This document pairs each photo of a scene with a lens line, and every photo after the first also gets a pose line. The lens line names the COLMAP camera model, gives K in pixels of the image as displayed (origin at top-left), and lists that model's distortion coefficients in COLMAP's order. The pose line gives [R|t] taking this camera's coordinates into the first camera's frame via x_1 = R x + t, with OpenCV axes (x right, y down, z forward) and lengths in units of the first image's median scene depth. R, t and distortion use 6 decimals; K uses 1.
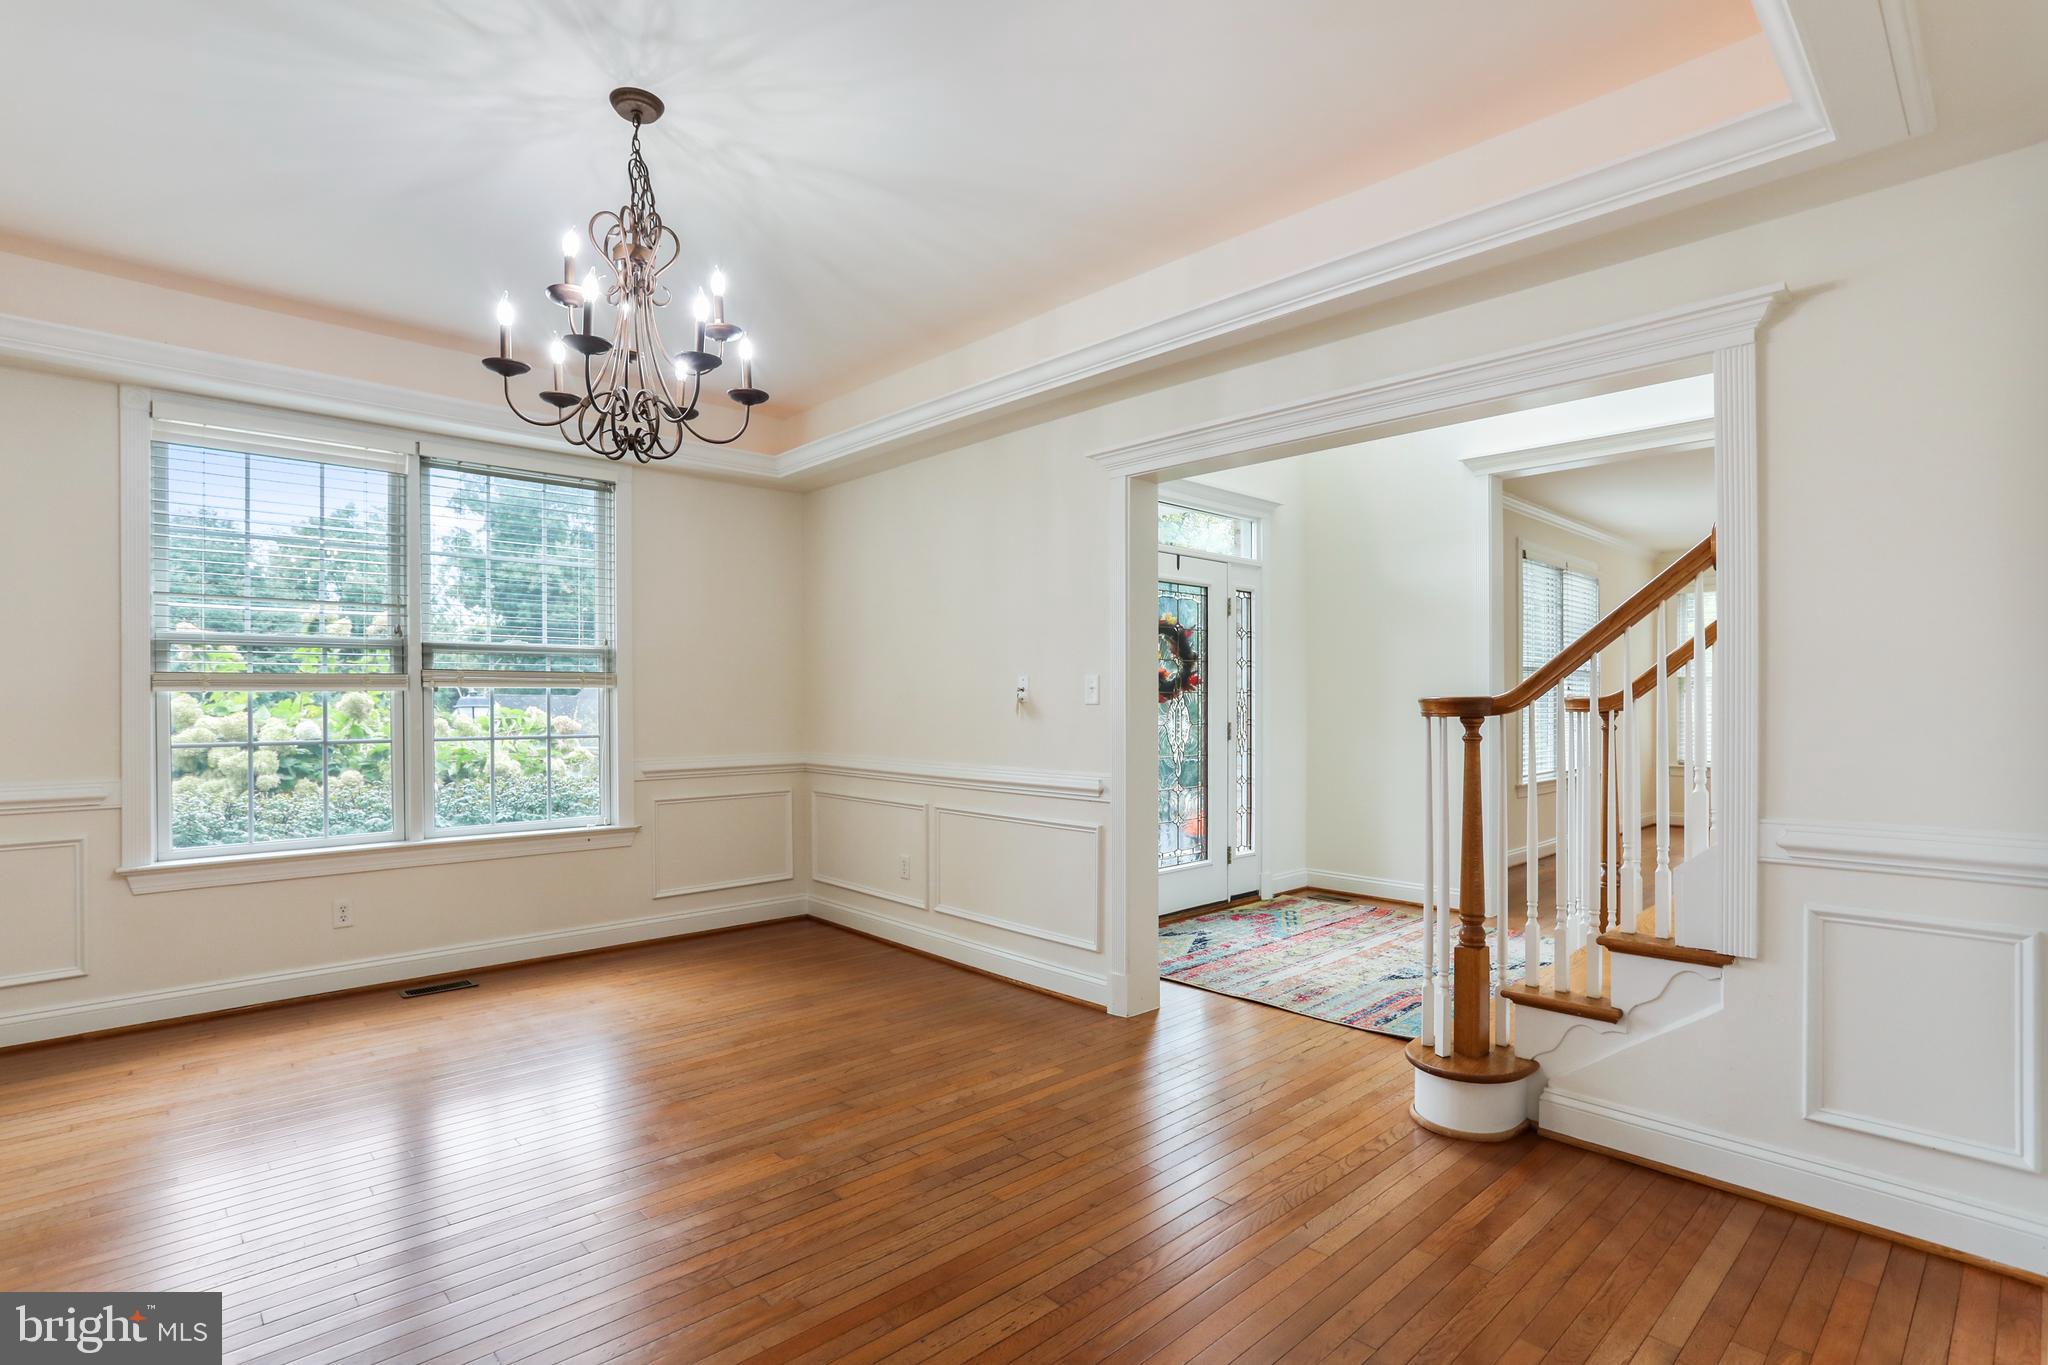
lens RADIAL K [[990.3, 0, 1021.4], [0, 990.3, 703.0], [0, 0, 1]] dist [-0.043733, -0.000357]
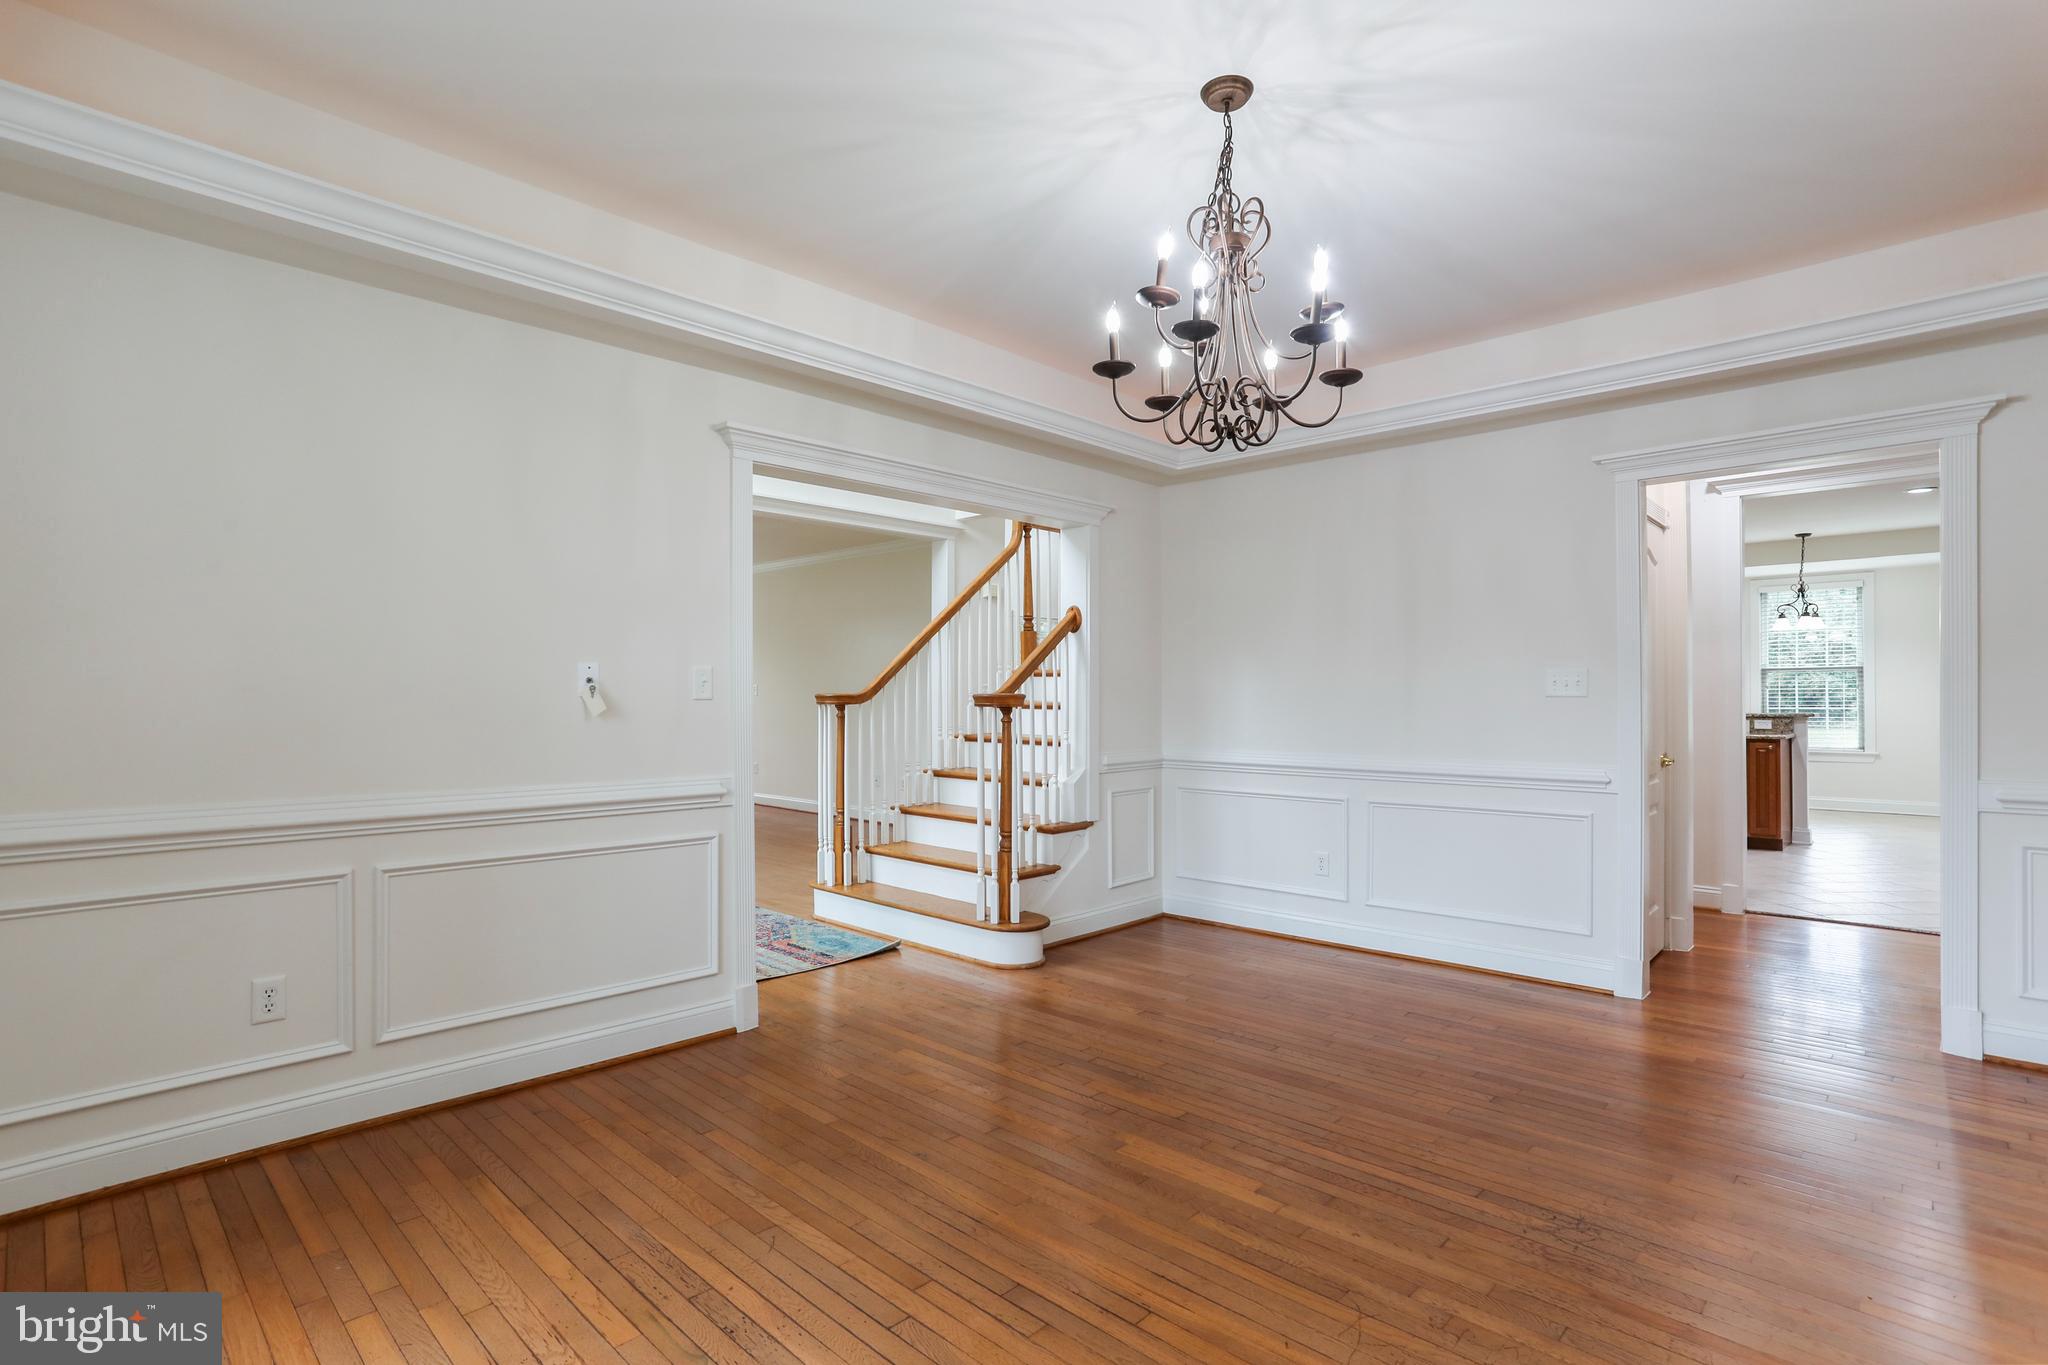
lens RADIAL K [[1004.8, 0, 1024.0], [0, 1004.8, 682.5], [0, 0, 1]] dist [-0.059318, 0.034320]
pose [[-0.056518, 0.016794, 0.998260, -1.091002], [0.001276, 0.999859, -0.016748, 0.002124], [-0.998401, 0.000328, -0.056532, 0.994549]]
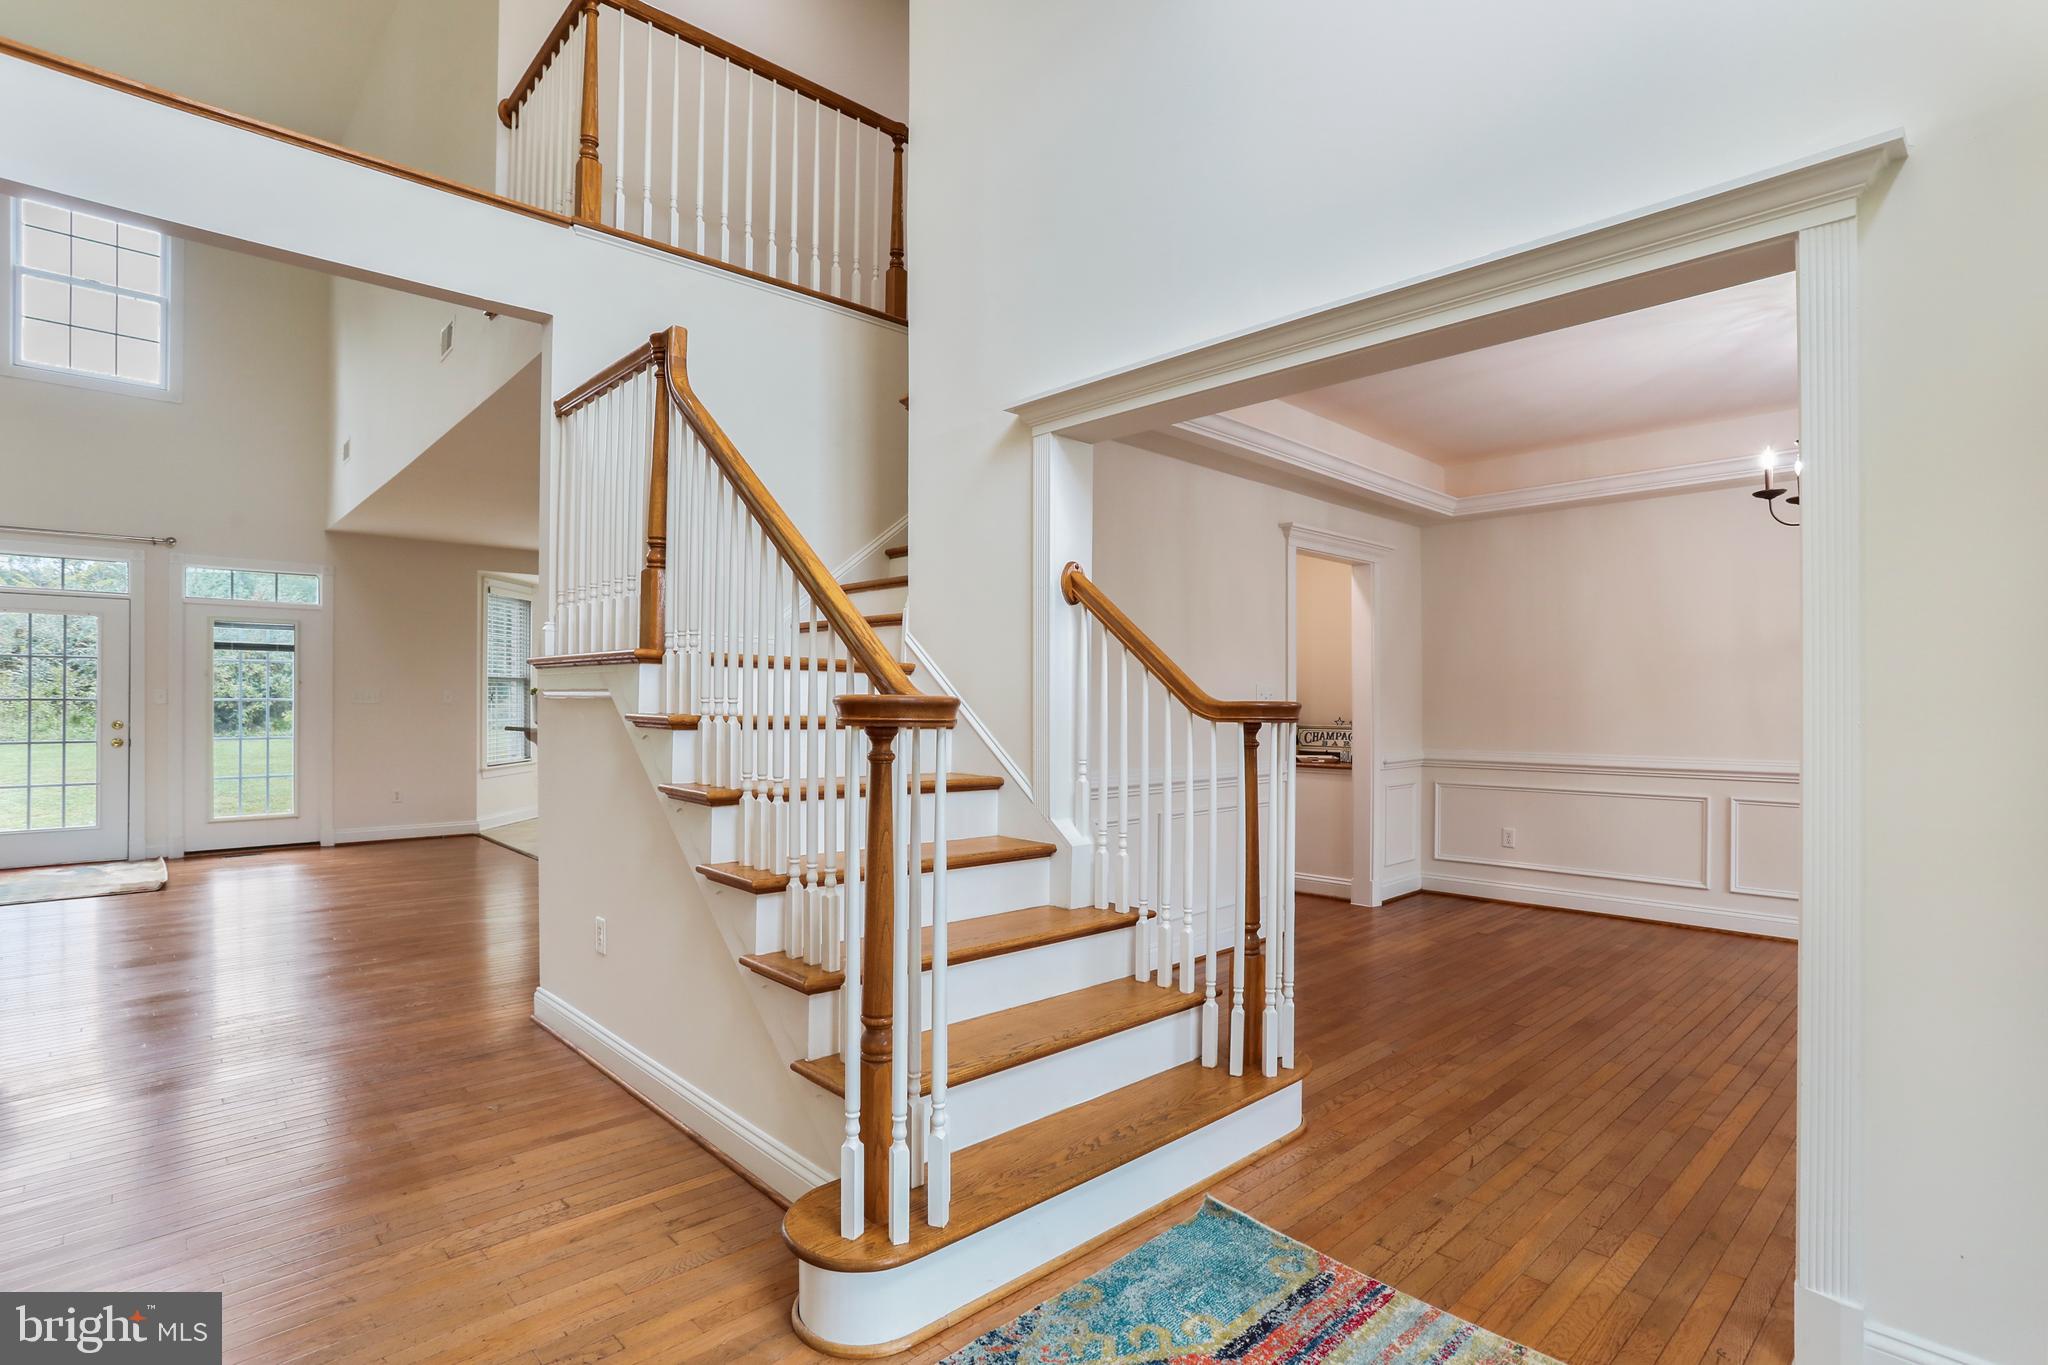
lens RADIAL K [[1004.8, 0, 1024.0], [0, 1004.8, 682.5], [0, 0, 1]] dist [-0.059318, 0.034320]
pose [[-0.999962, 0.002596, -0.008303, 0.647390], [0.002777, 0.999757, -0.021857, -0.005007], [0.008244, -0.021879, -0.999727, 1.882812]]
